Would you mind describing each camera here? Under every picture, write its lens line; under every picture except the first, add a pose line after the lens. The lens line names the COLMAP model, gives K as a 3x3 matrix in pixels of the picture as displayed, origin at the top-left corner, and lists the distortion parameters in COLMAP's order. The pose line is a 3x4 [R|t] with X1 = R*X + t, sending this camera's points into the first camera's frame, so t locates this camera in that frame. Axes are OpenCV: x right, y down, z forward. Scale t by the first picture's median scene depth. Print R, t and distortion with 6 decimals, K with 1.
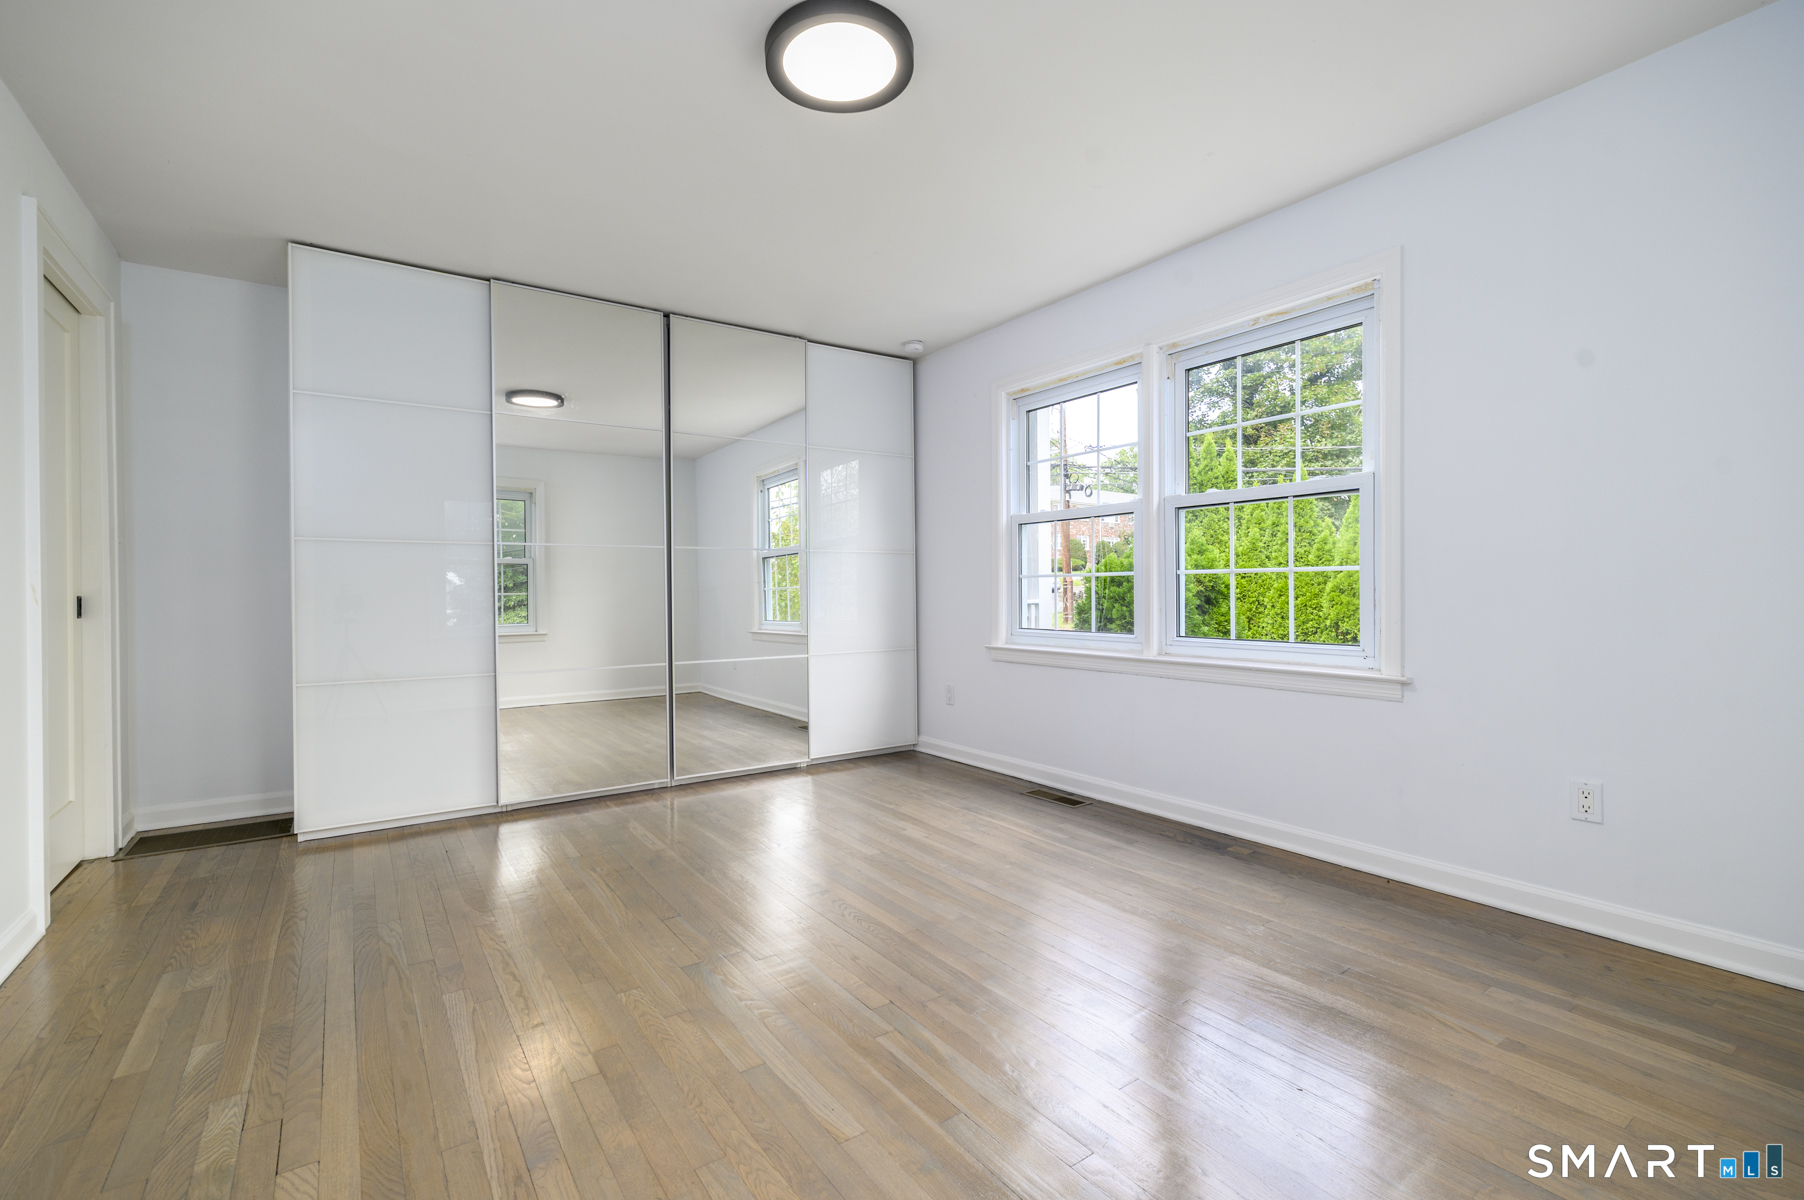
lens RADIAL K [[789.1, 0, 898.1], [0, 789.1, 594.9], [0, 0, 1]] dist [0.001260, -0.000222]
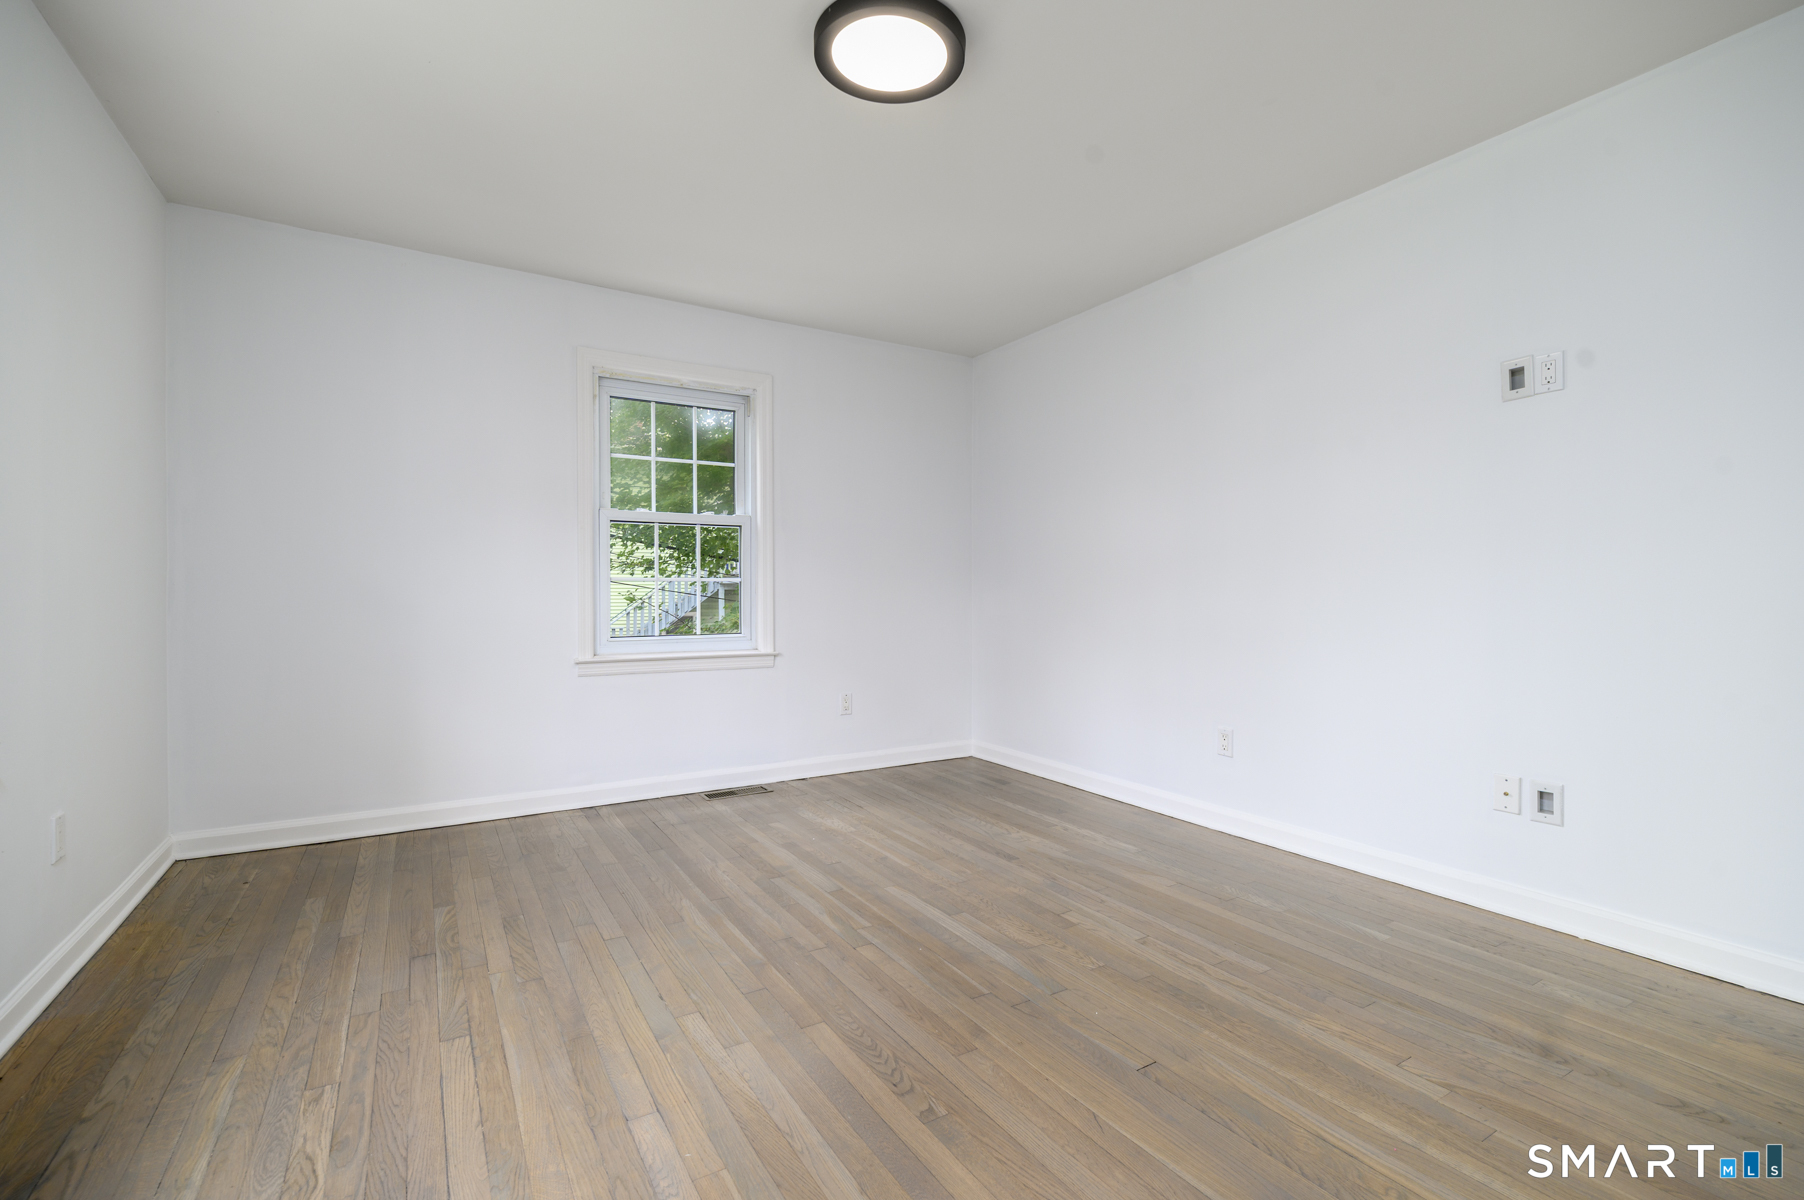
lens RADIAL K [[789.1, 0, 898.1], [0, 789.1, 594.9], [0, 0, 1]] dist [0.001260, -0.000222]
pose [[-0.997887, 0.010038, 0.064191, -0.094214], [0.010364, 0.999935, 0.004759, -0.004307], [-0.064139, 0.005414, -0.997926, 1.336002]]
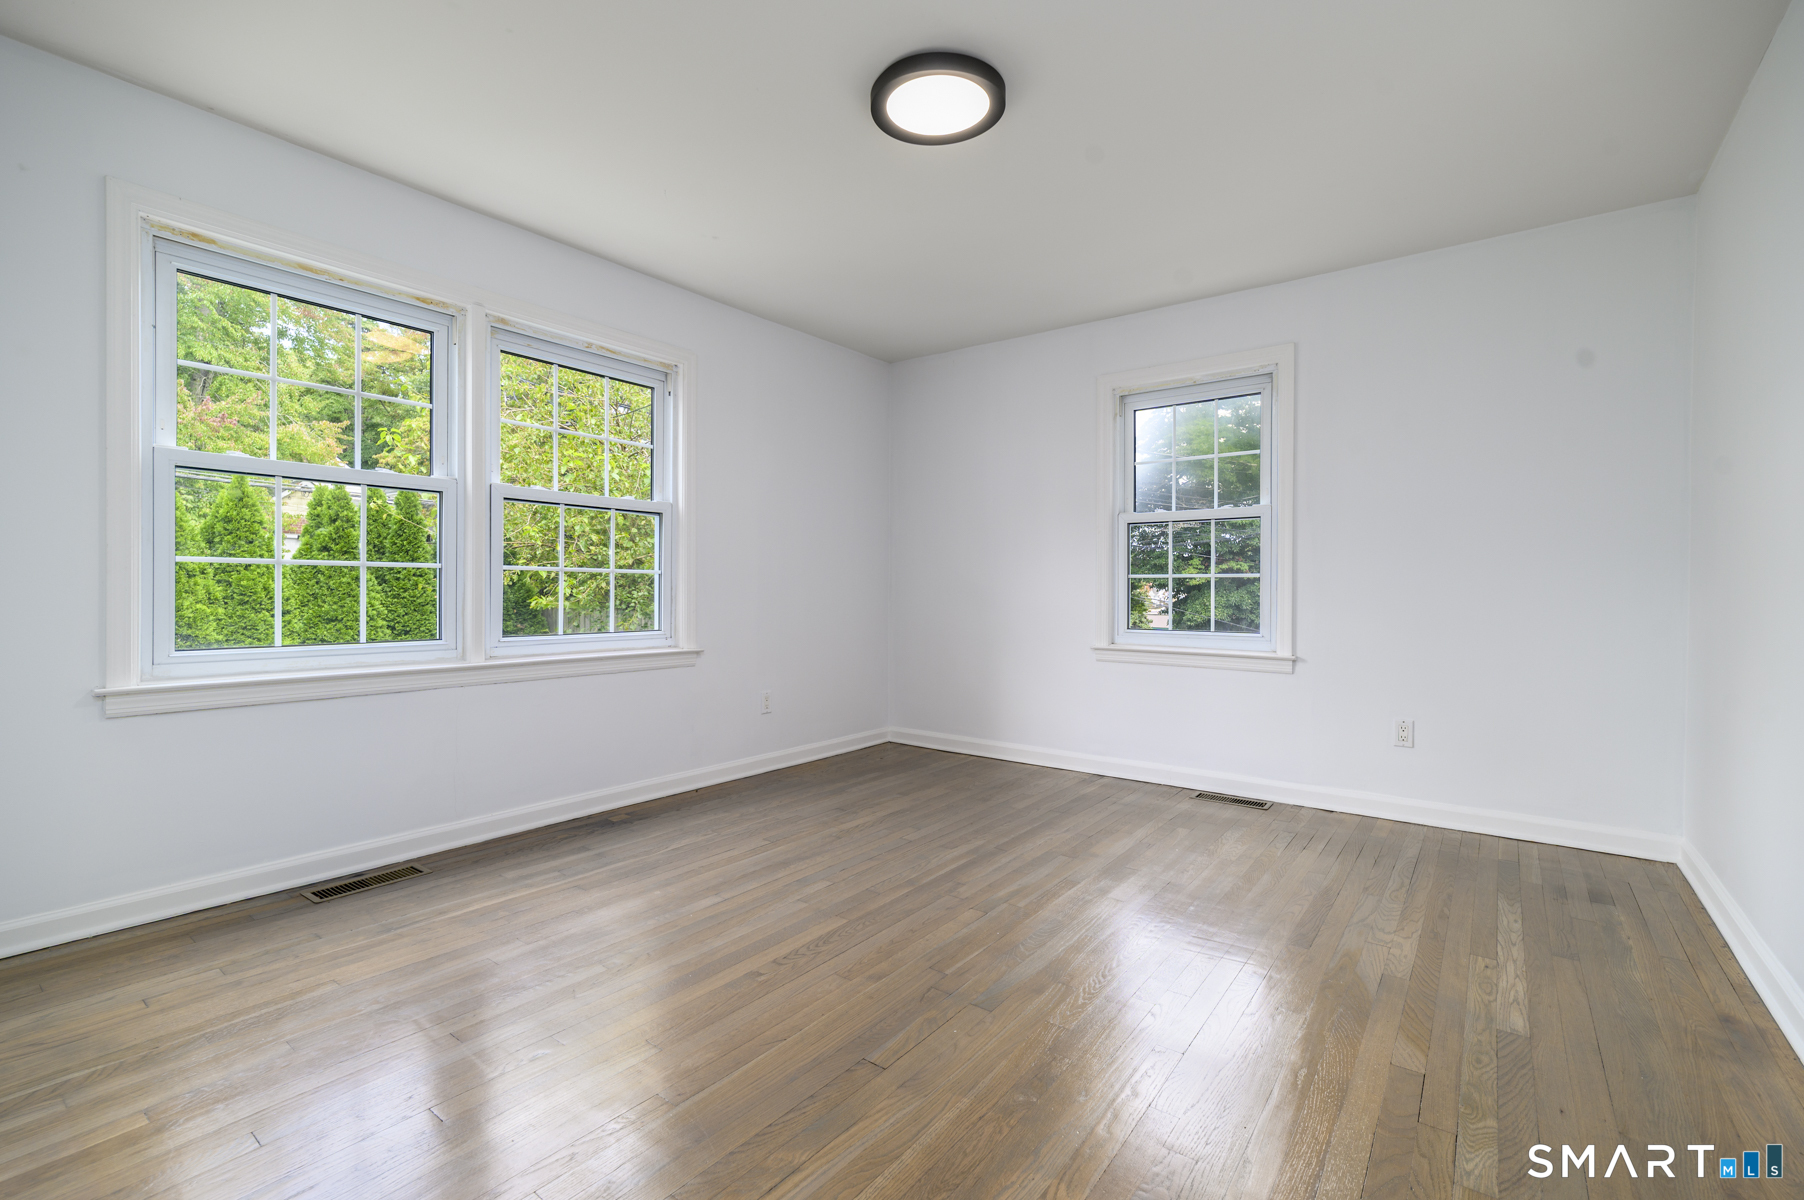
lens RADIAL K [[789.1, 0, 898.1], [0, 789.1, 594.9], [0, 0, 1]] dist [0.001260, -0.000222]
pose [[-0.307027, 0.000396, 0.951701, -0.740648], [0.000725, 1.000000, -0.000182, 0.004446], [-0.951701, 0.000634, -0.307027, 0.936100]]
